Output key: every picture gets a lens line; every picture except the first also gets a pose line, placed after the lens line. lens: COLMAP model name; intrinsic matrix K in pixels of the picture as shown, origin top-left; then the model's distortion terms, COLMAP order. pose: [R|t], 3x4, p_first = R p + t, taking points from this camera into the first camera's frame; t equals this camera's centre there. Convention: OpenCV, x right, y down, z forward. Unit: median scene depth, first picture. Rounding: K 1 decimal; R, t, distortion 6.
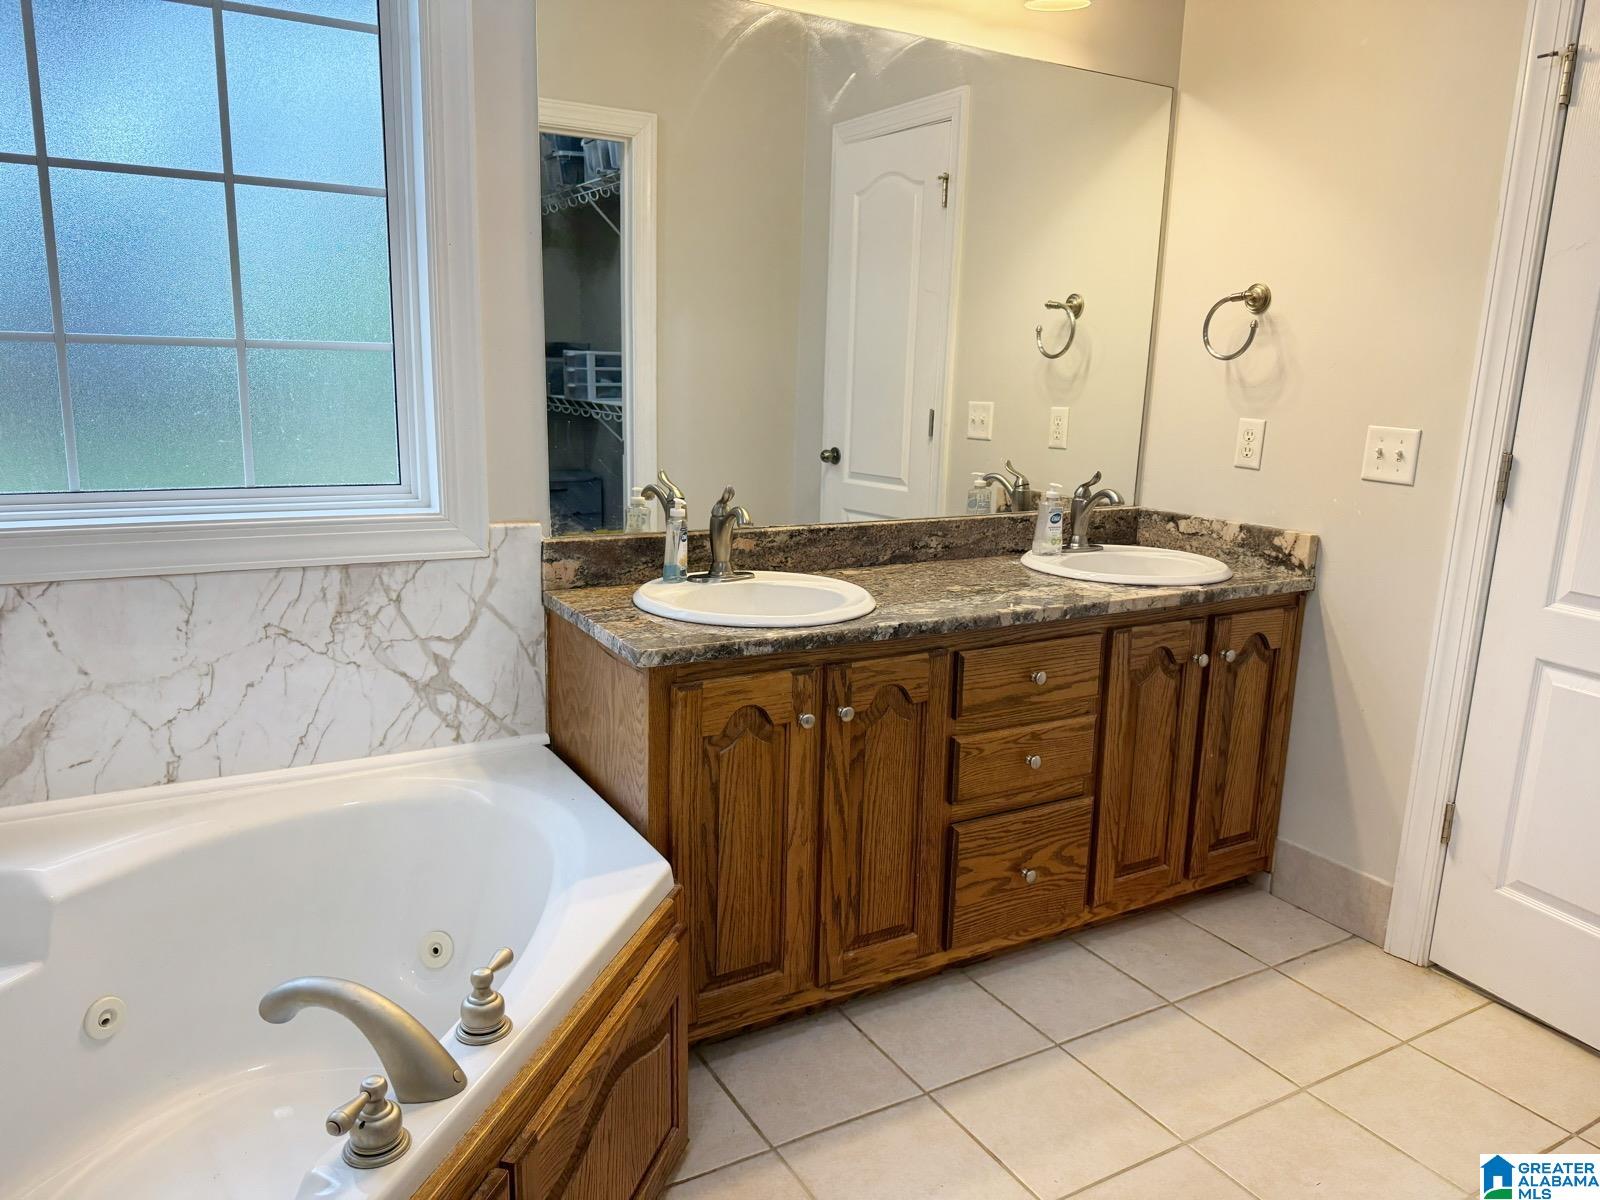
lens RADIAL K [[1124.2, 0, 800.0], [0, 1124.2, 600.0], [0, 0, 1]] dist [0.110624, -0.175521]
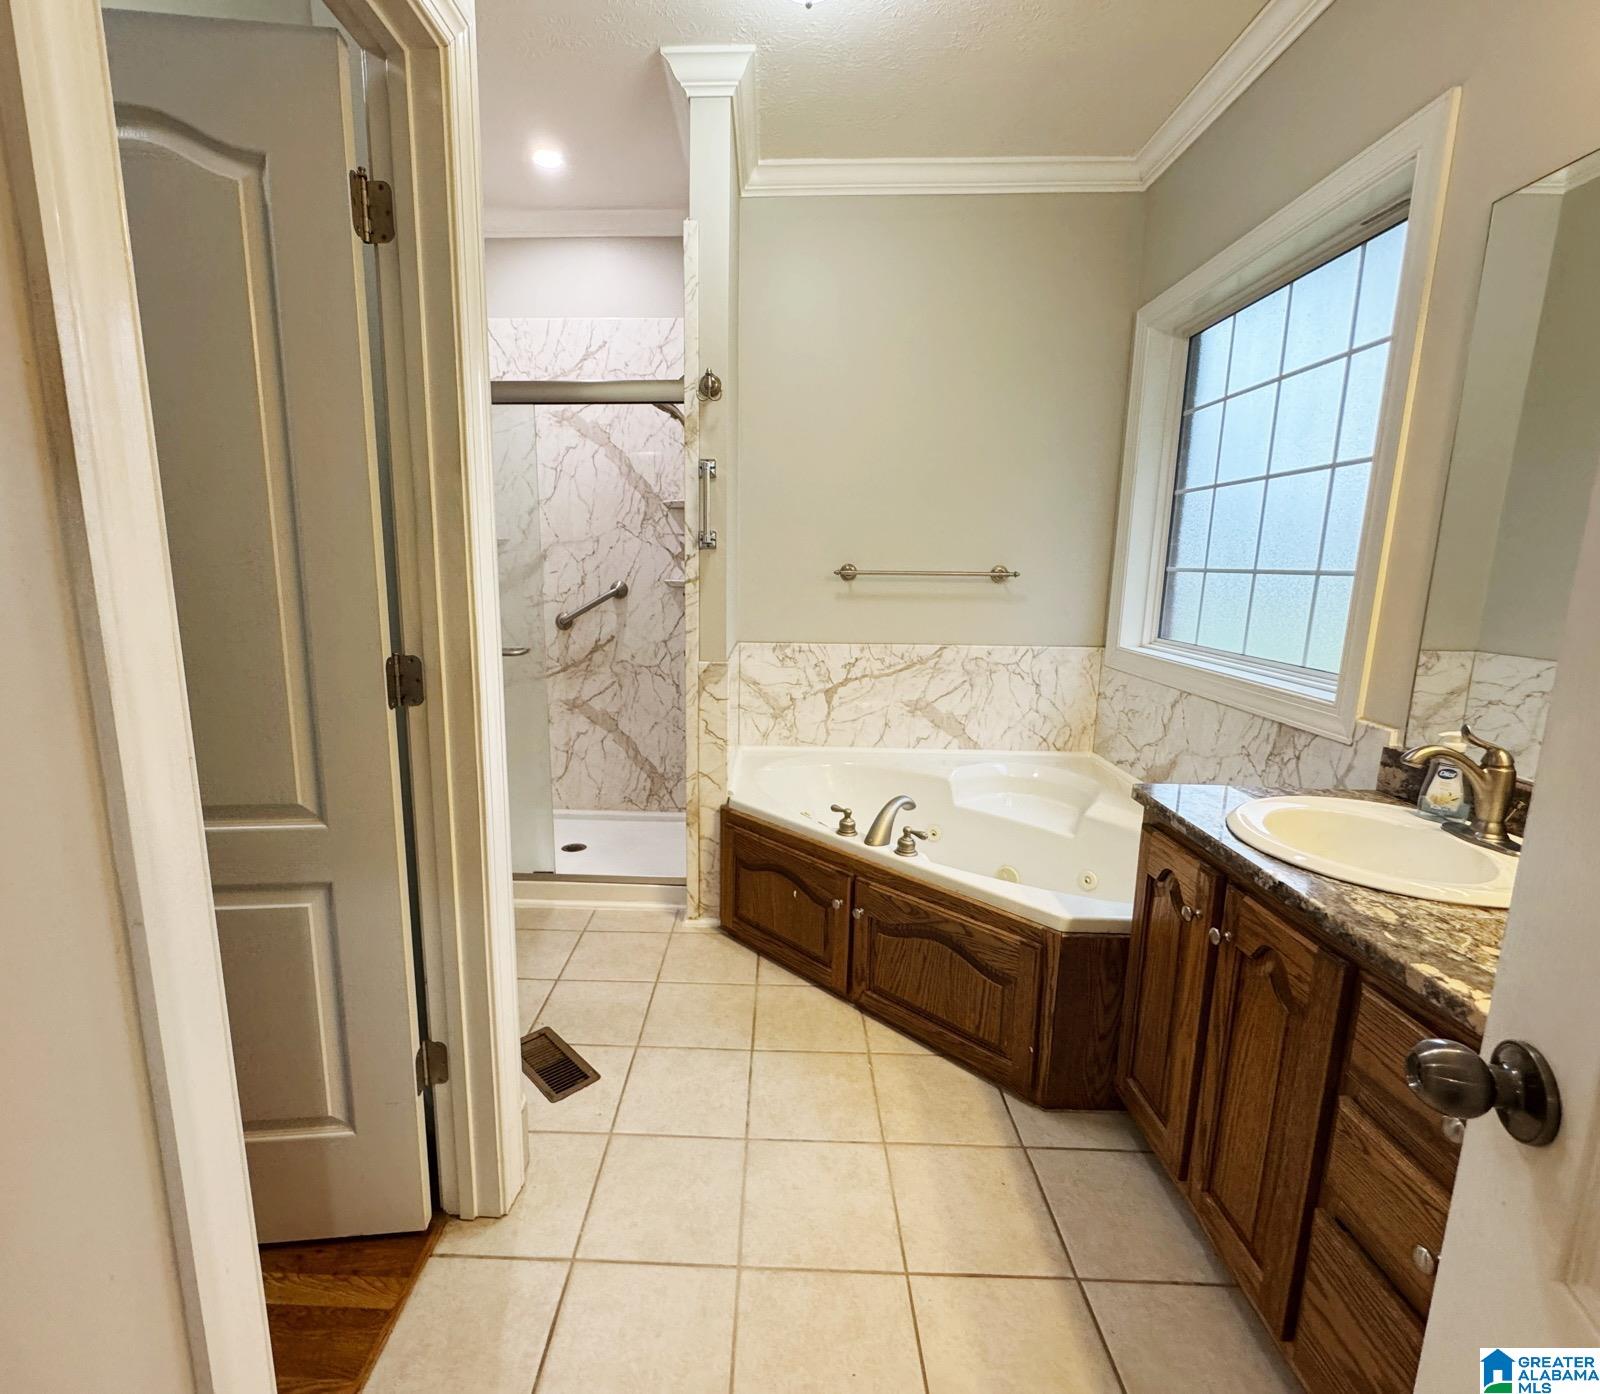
lens RADIAL K [[739.8, 0, 747.0], [0, 739.8, 698.5], [0, 0, 1]] dist [-0.003190, -0.000074]
pose [[-0.541524, 0.121250, -0.831896, 0.667024], [-0.192390, 0.945410, 0.263031, -0.157774], [0.818375, 0.302487, -0.488635, 0.805581]]
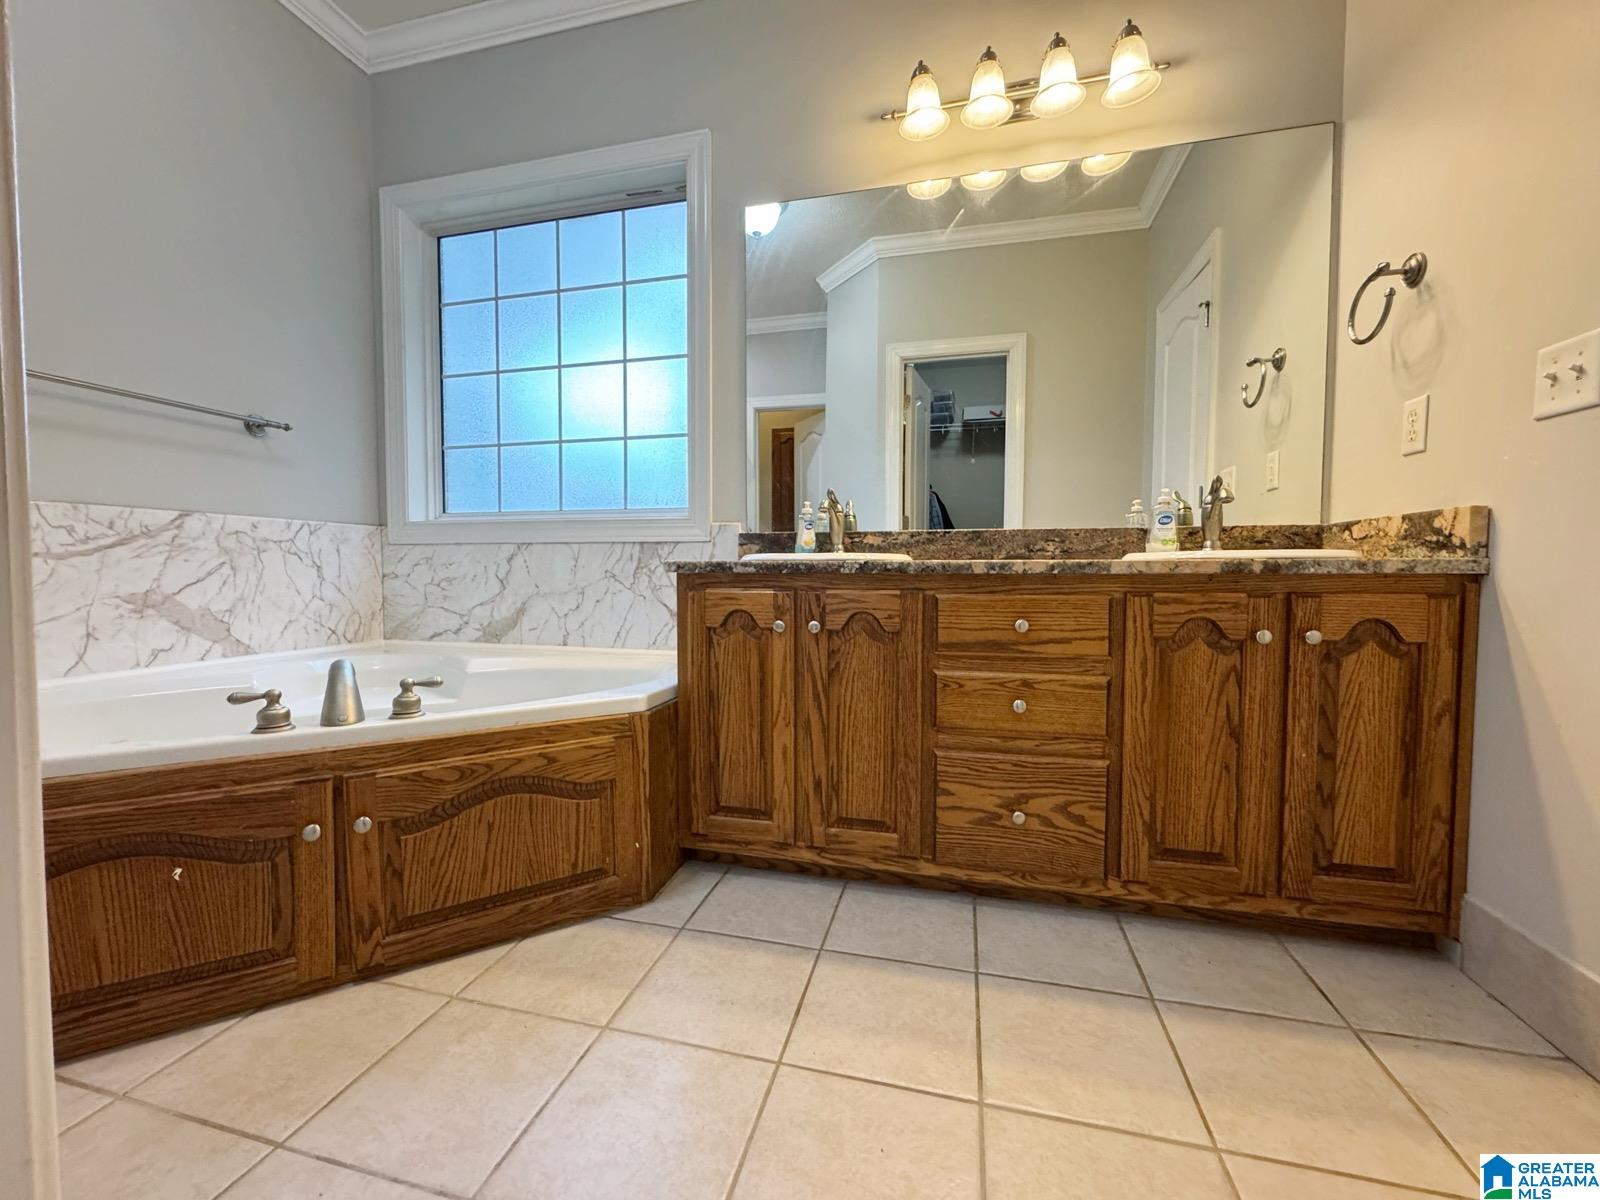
lens RADIAL K [[645.3, 0, 800.0], [0, 645.3, 600.0], [0, 0, 1]] dist [-0.003955, 0.000201]
pose [[0.712245, 0.006218, -0.701903, 0.484971], [-0.126435, 0.984742, -0.119574, 0.142165], [0.690450, 0.173912, 0.702164, 0.402720]]
